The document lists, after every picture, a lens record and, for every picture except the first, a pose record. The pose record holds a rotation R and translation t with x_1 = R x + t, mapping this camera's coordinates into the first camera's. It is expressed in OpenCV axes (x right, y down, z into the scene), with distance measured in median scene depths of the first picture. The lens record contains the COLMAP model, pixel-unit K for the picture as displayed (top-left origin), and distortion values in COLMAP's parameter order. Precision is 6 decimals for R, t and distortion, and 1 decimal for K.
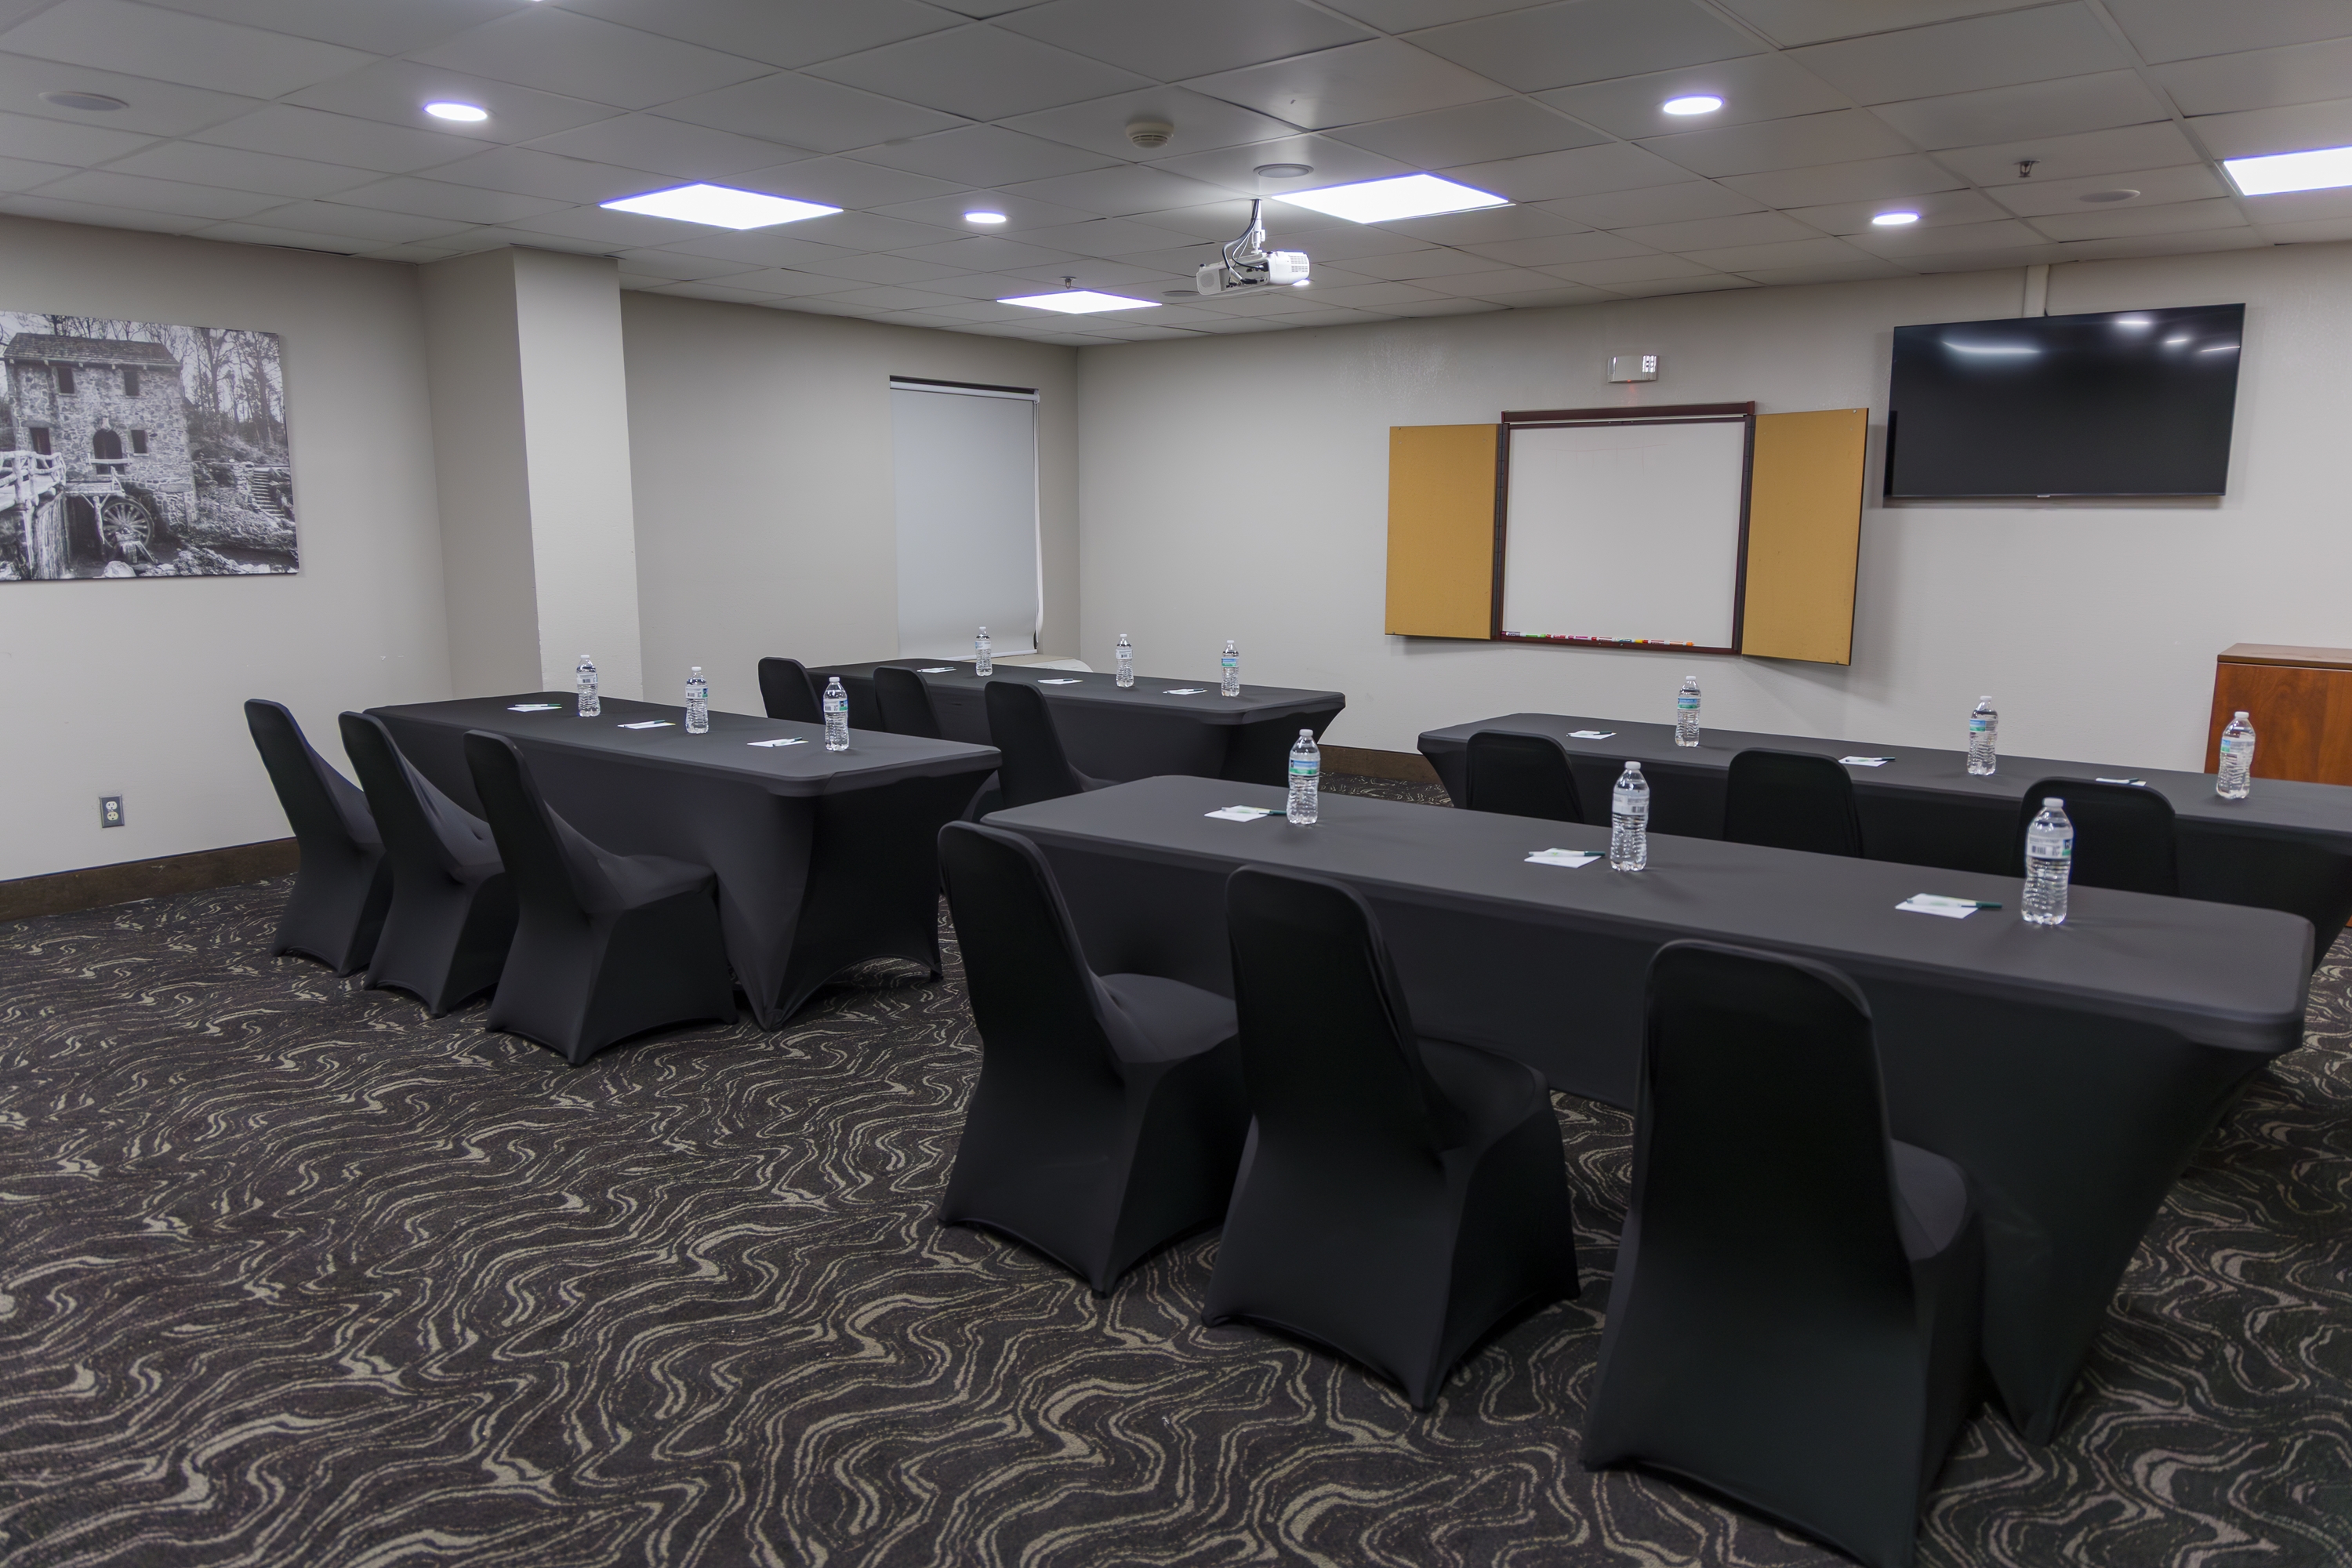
lens RADIAL K [[1603.0, 0, 1176.0], [0, 1603.0, 784.0], [0, 0, 1]] dist [-0.000150, -0.003136]
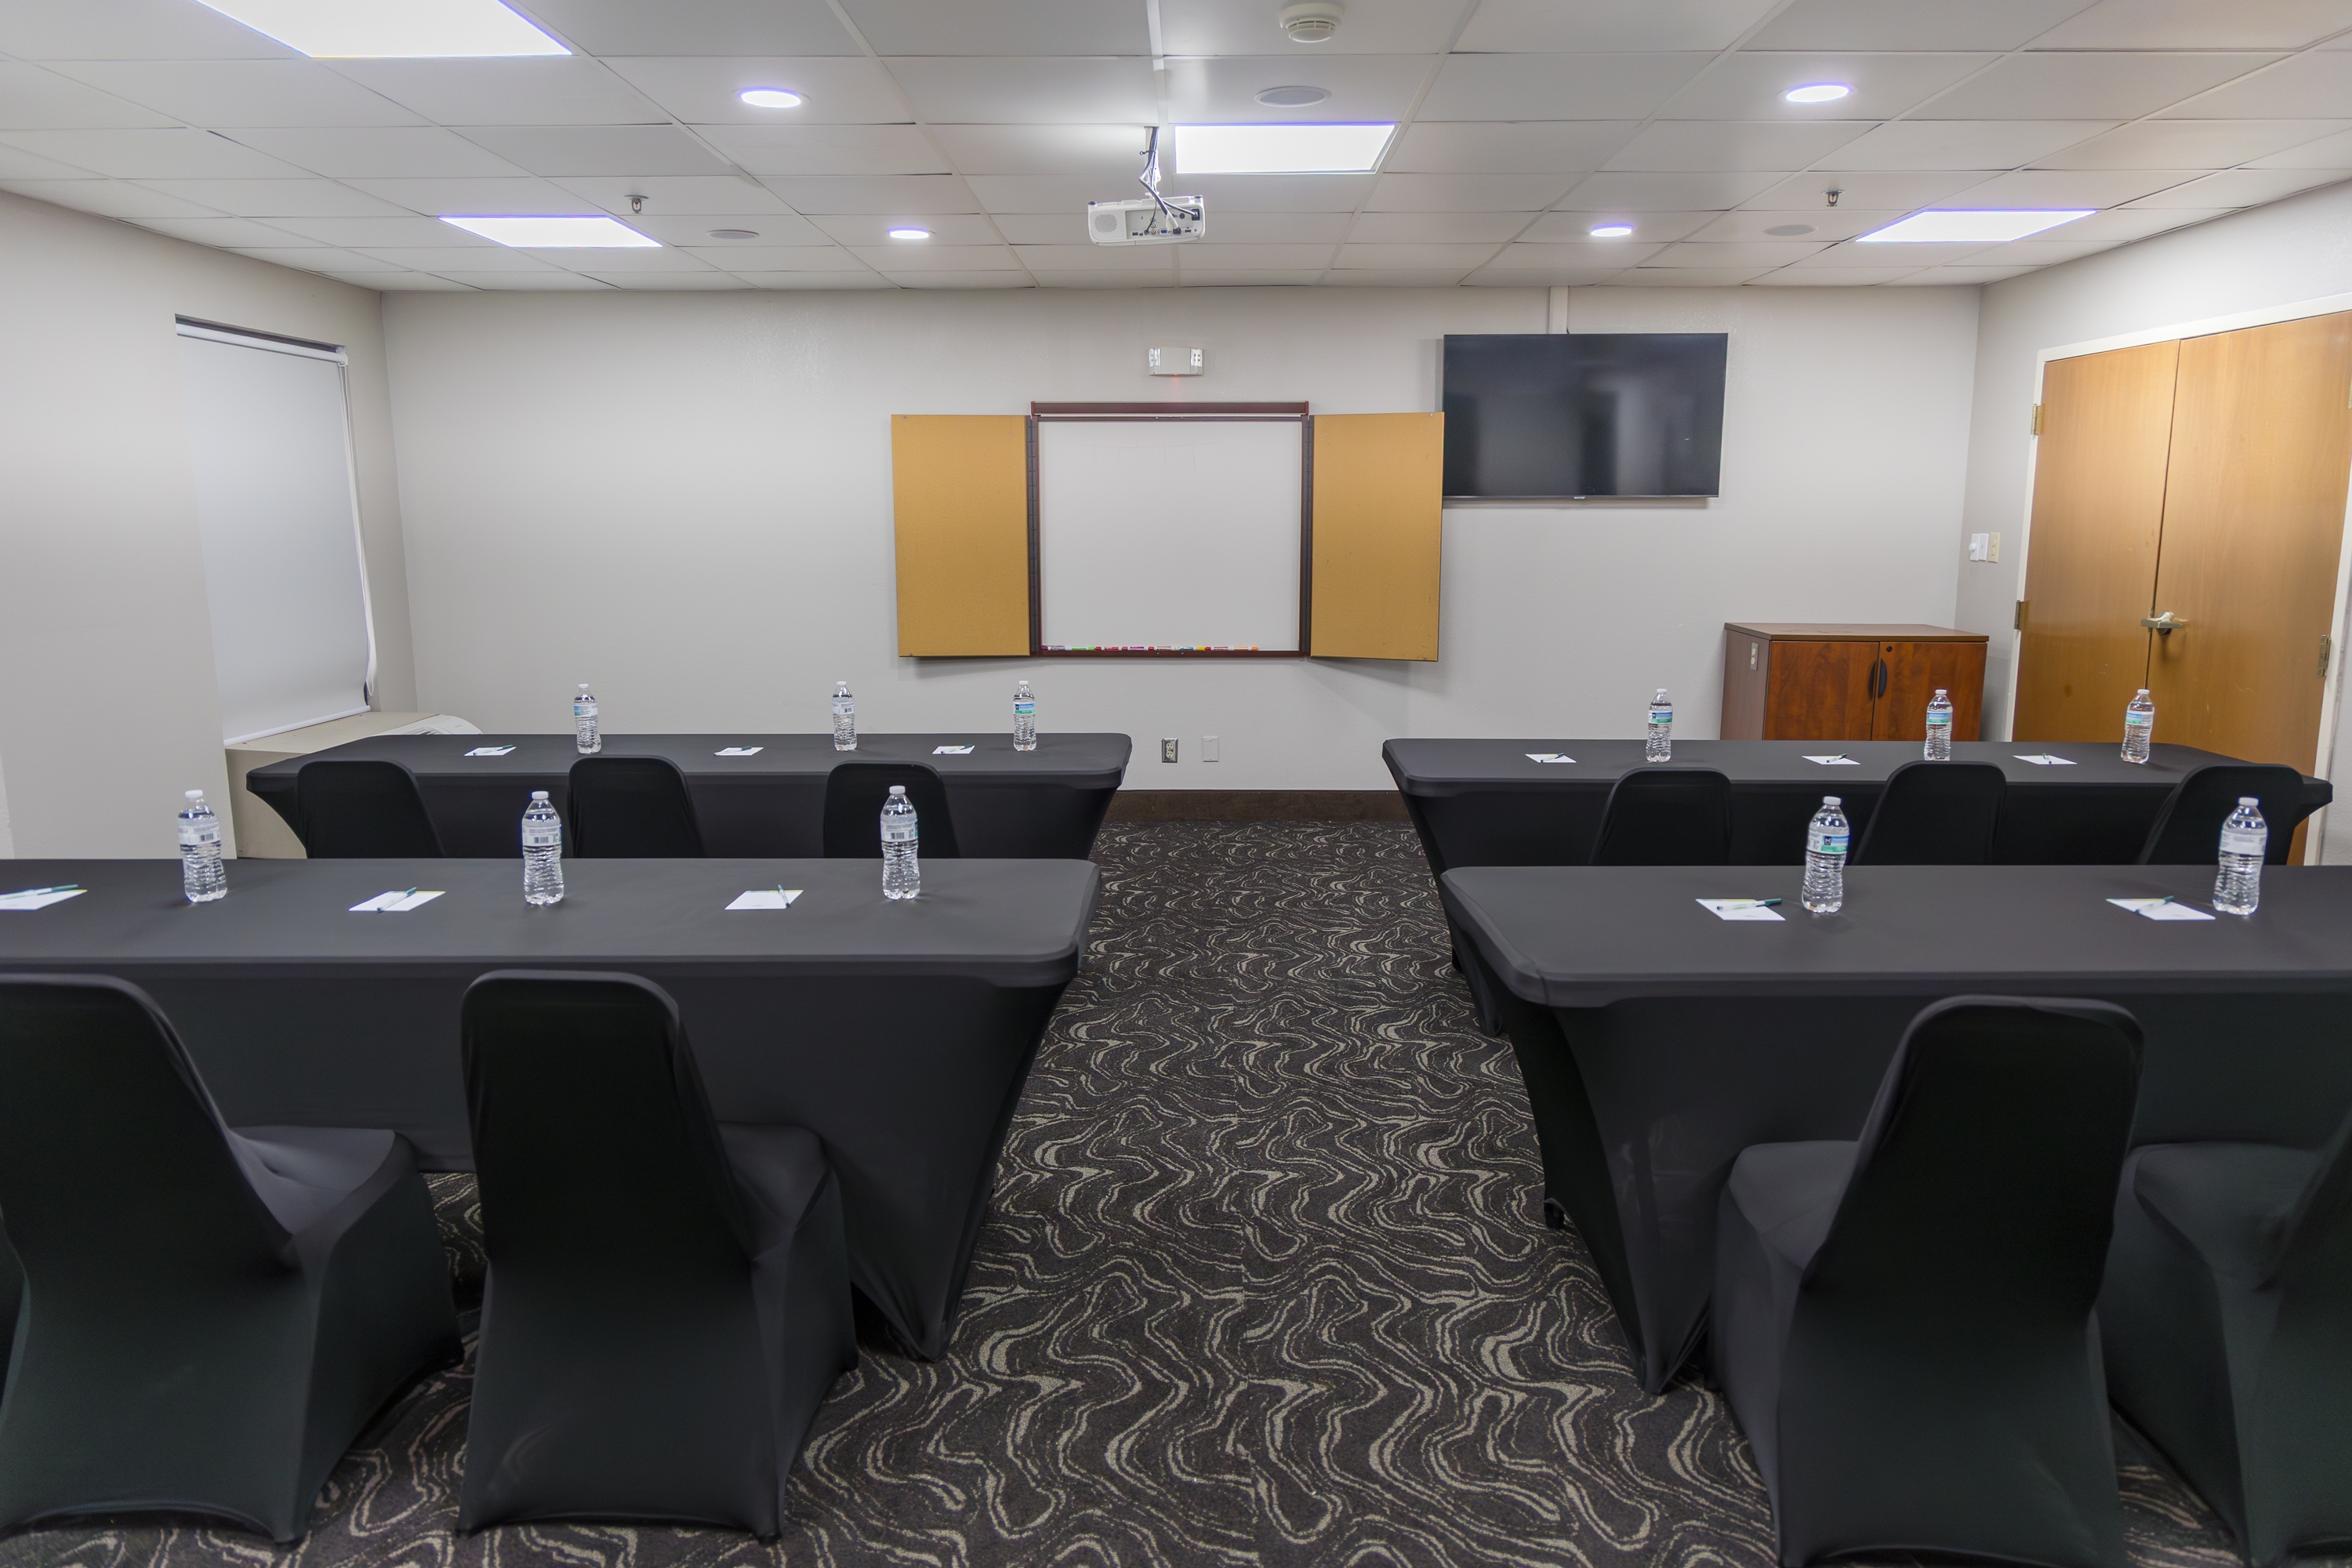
lens RADIAL K [[1603.0, 0, 1176.0], [0, 1603.0, 784.0], [0, 0, 1]] dist [-0.000150, -0.003136]
pose [[0.790171, -0.108022, 0.603292, -0.326722], [0.105094, 0.993647, 0.040268, -0.052158], [-0.603809, 0.031584, 0.796503, 0.267394]]
